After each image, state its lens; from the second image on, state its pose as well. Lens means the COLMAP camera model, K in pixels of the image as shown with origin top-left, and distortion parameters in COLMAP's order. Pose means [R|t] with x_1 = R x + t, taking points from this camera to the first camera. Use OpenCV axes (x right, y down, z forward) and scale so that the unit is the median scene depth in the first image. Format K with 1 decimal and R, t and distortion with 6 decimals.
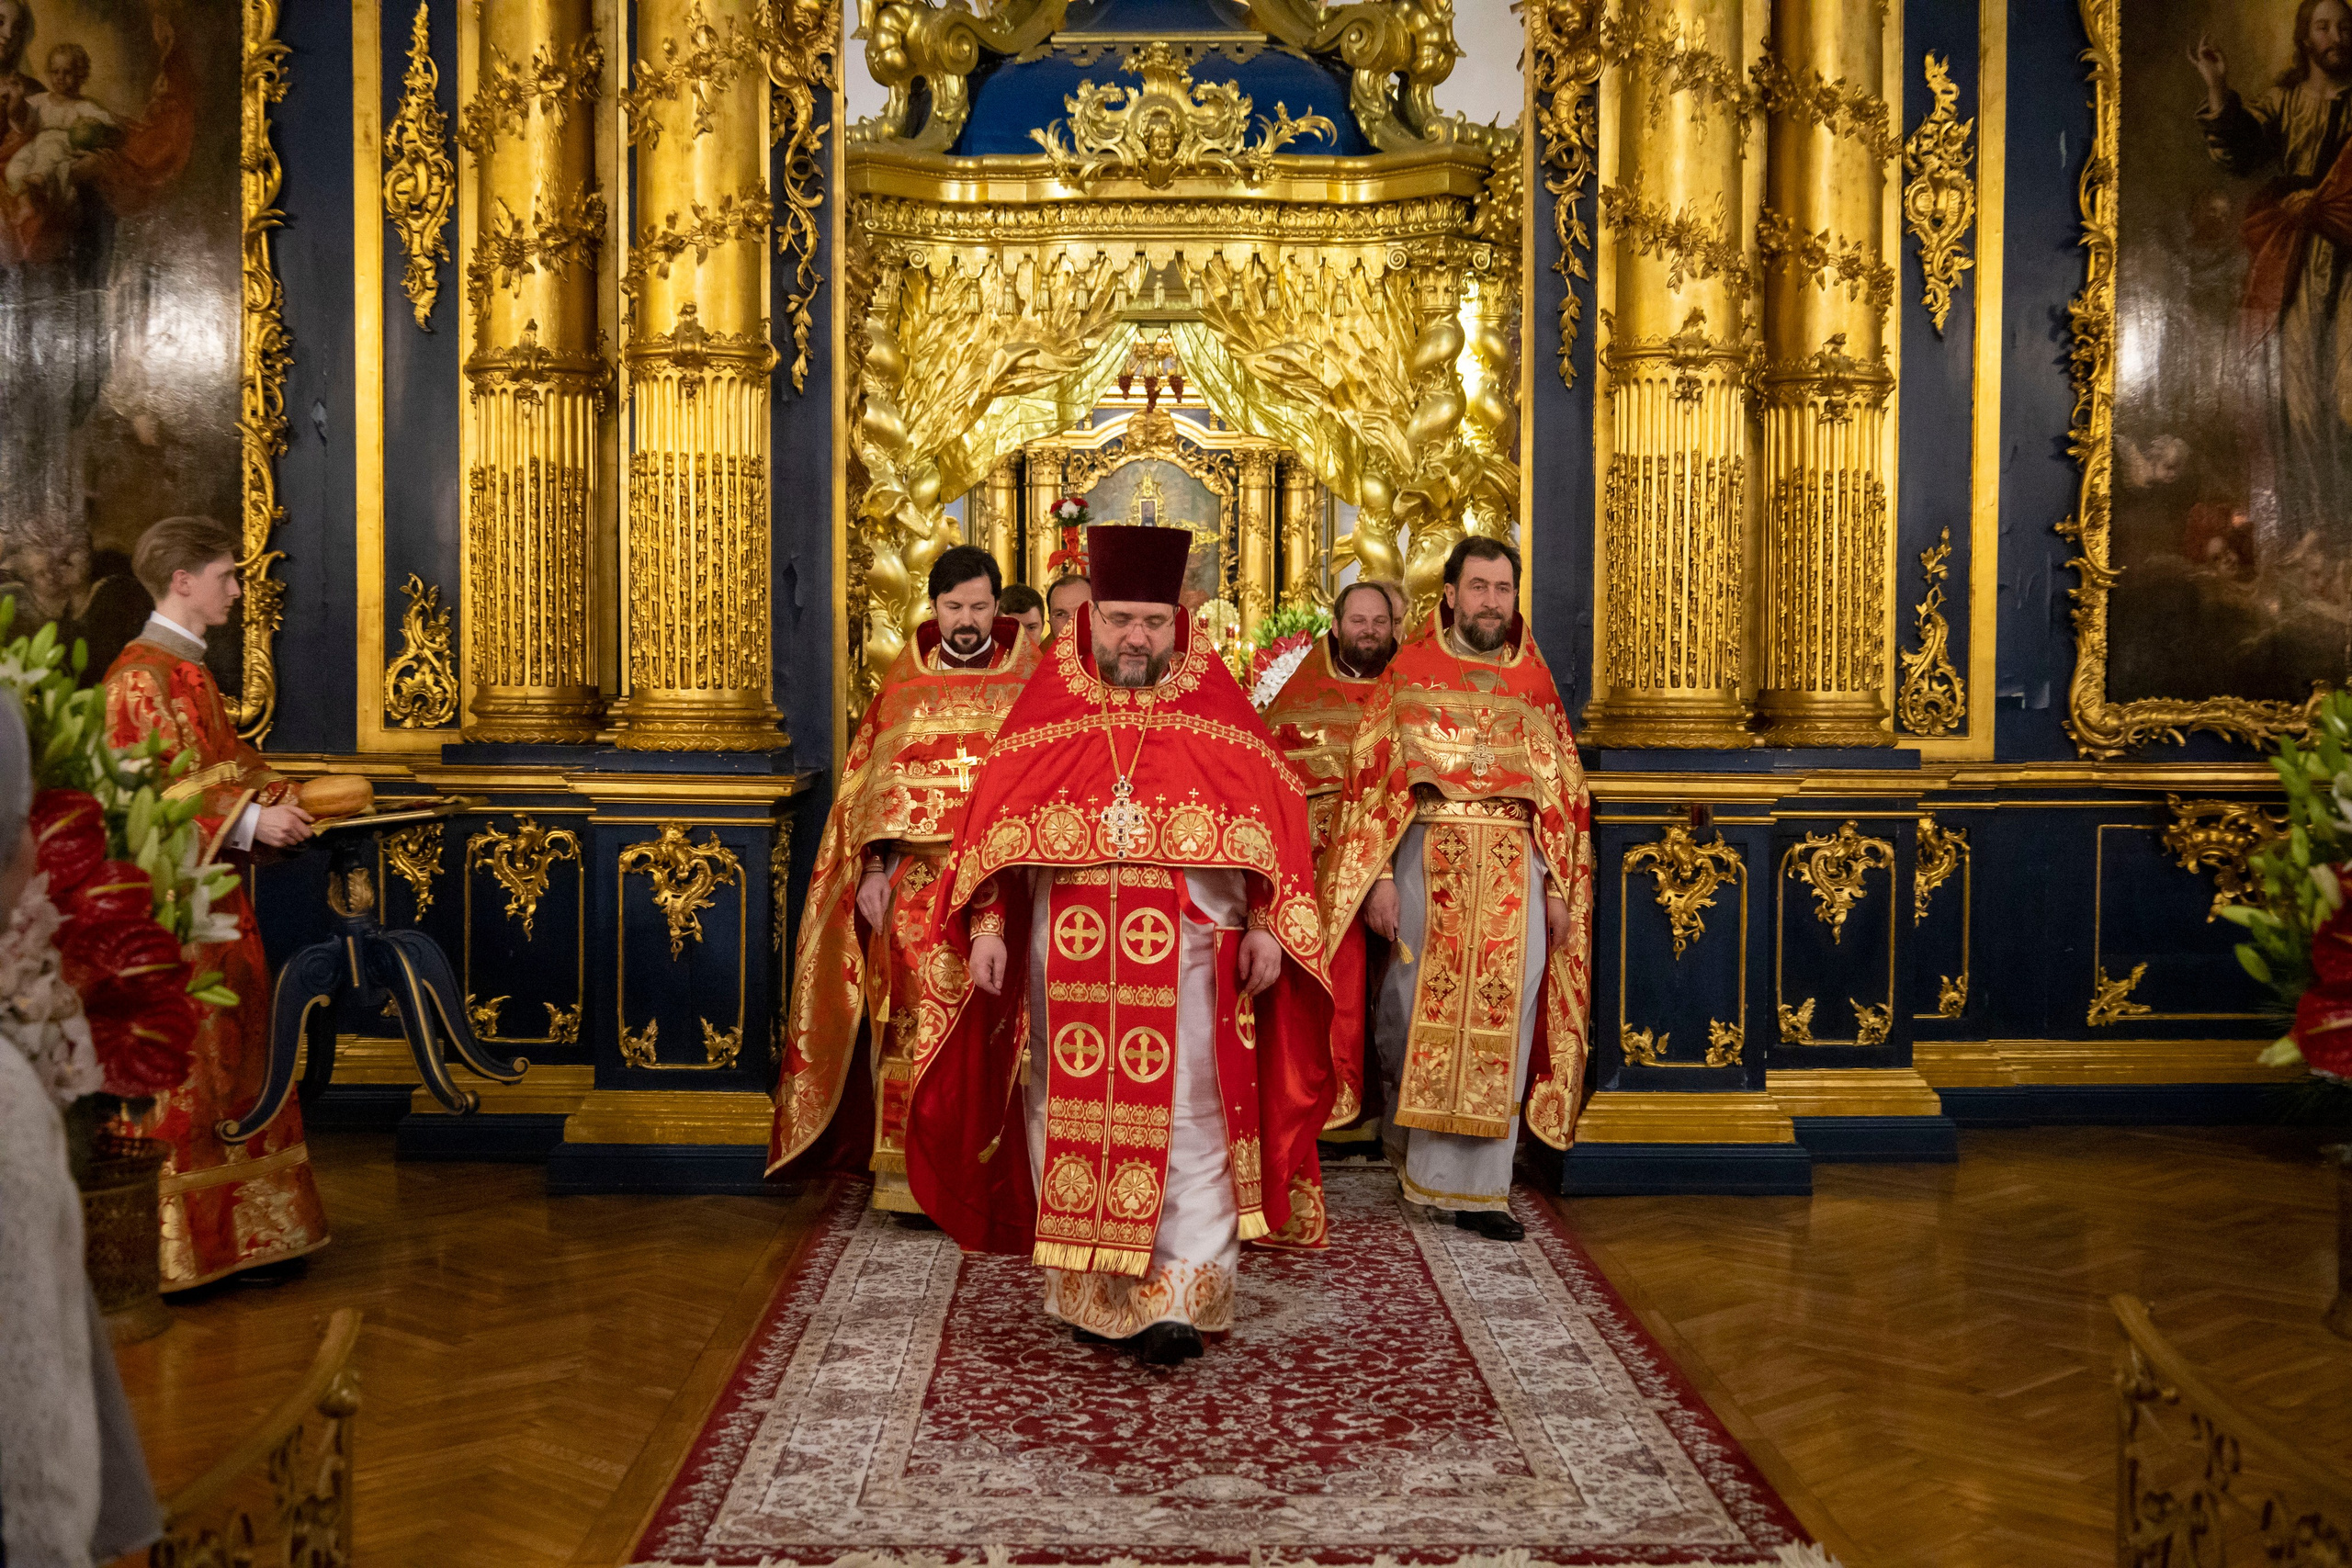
lens RADIAL K [[3050.8, 0, 1176.4], [0, 3050.8, 782.3], [0, 0, 1]] dist [-0.006884, 0.004392]
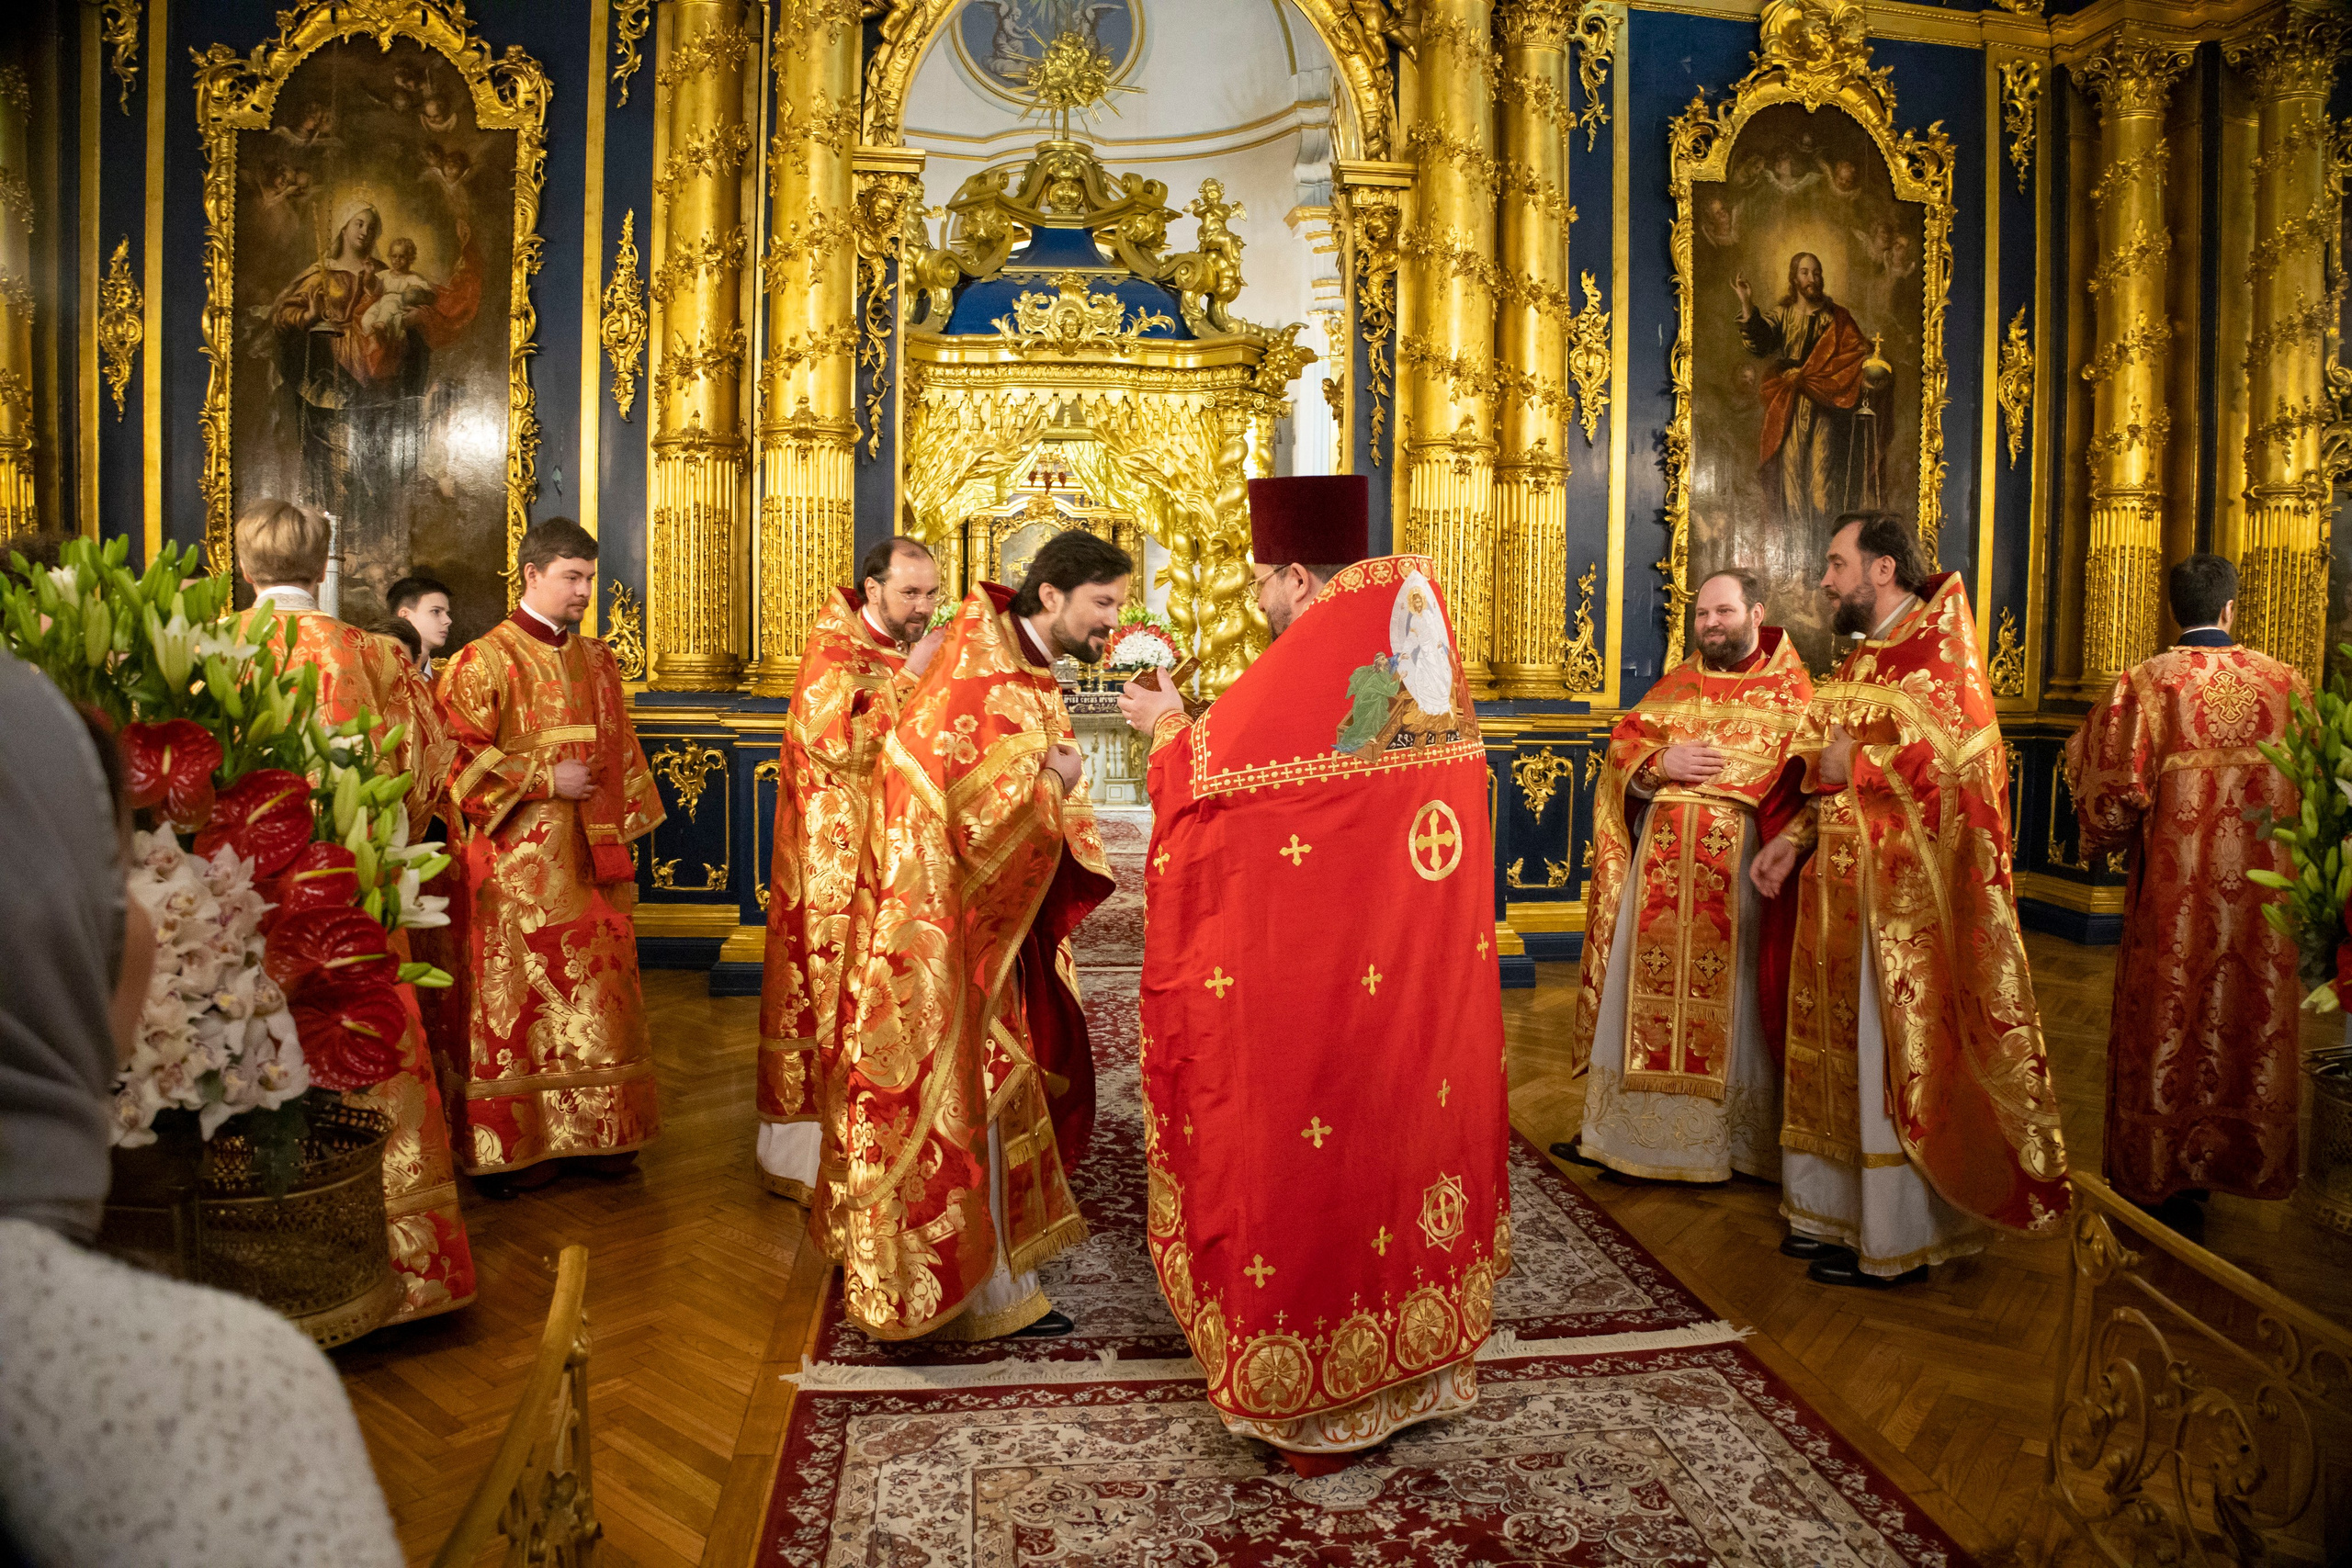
lens RADIAL K [[1600.6, 0, 1182.1], [0, 1600.6, 784.4], [0, 0, 1]] dist [-0.198726, 0.091541]
pose [[0.994658, 0.001450, 0.103217, -0.049062], [-0.006670, 0.998714, 0.050252, -0.007272], [-0.103012, -0.050672, 0.993389, 0.192382]]
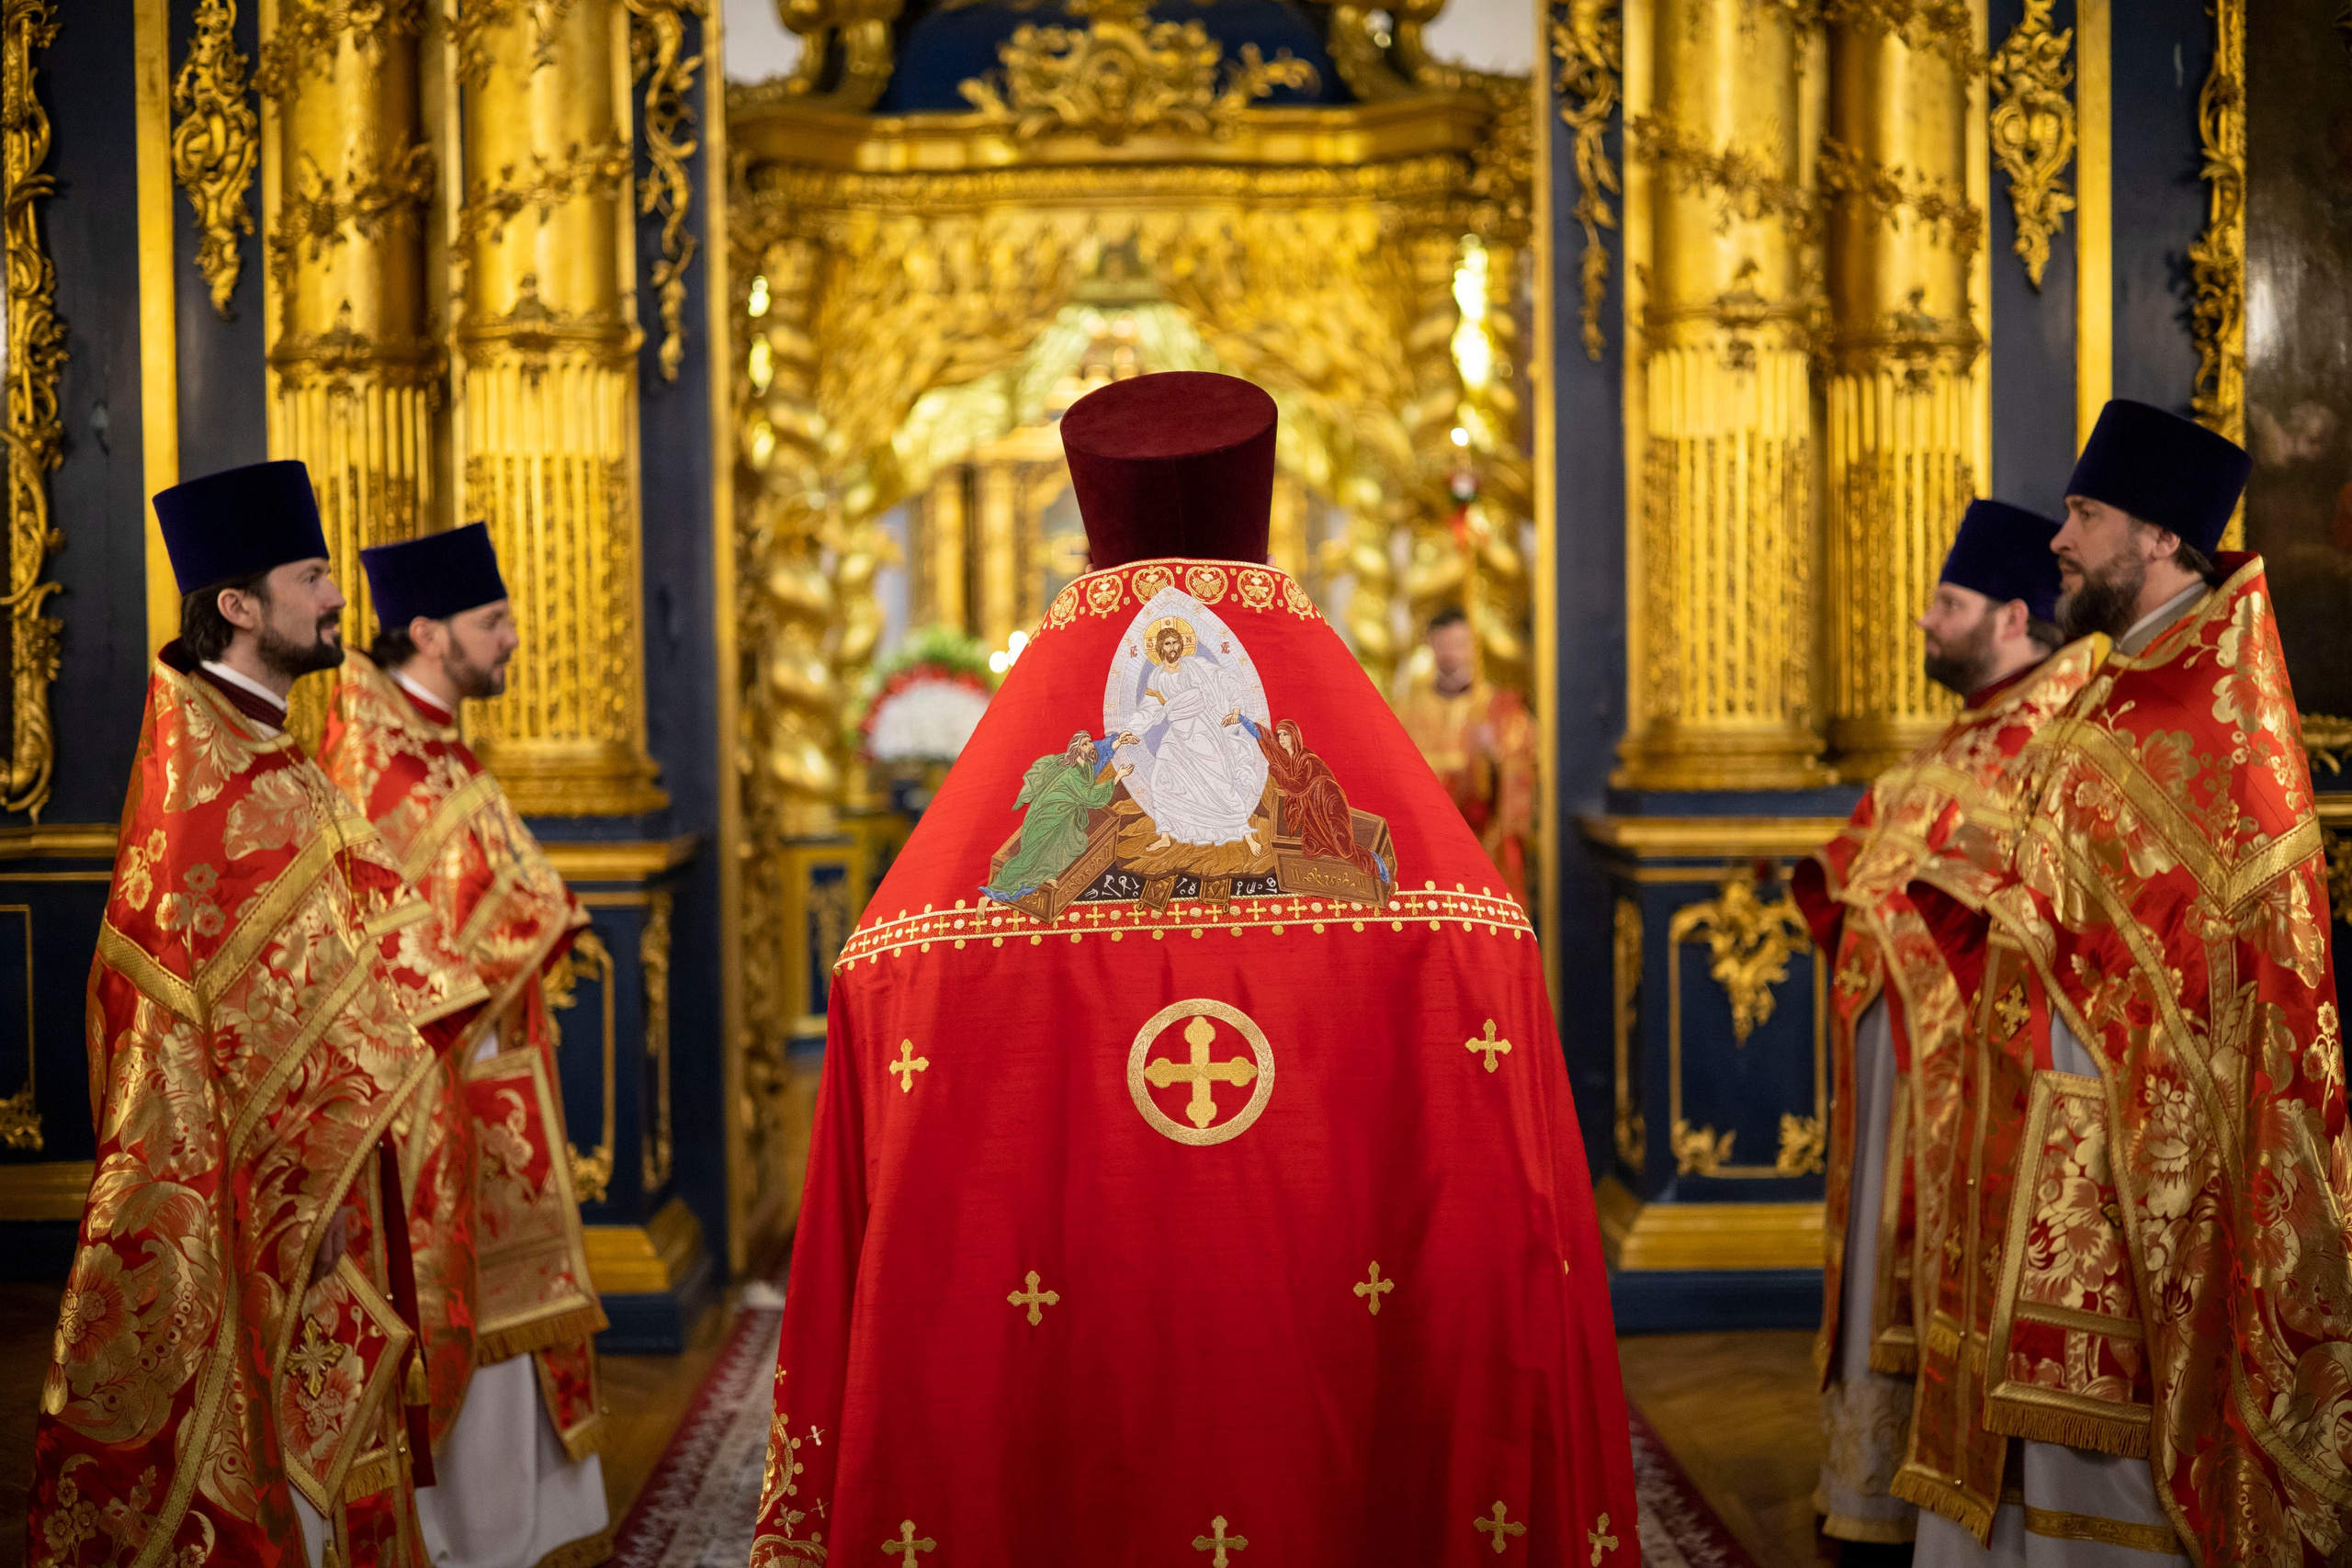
lens RADIAL K [[3310.7, 0, 1176.0], [0, 3310.7, 784.0], [0, 0, 1]] dist [0.058868, -0.303968]
pose [[0.999811, -0.018992, 0.004213, 0.007662], [0.019039, 0.999754, -0.011381, -0.004757], [-0.003996, 0.011459, 0.999926, 0.090979]]
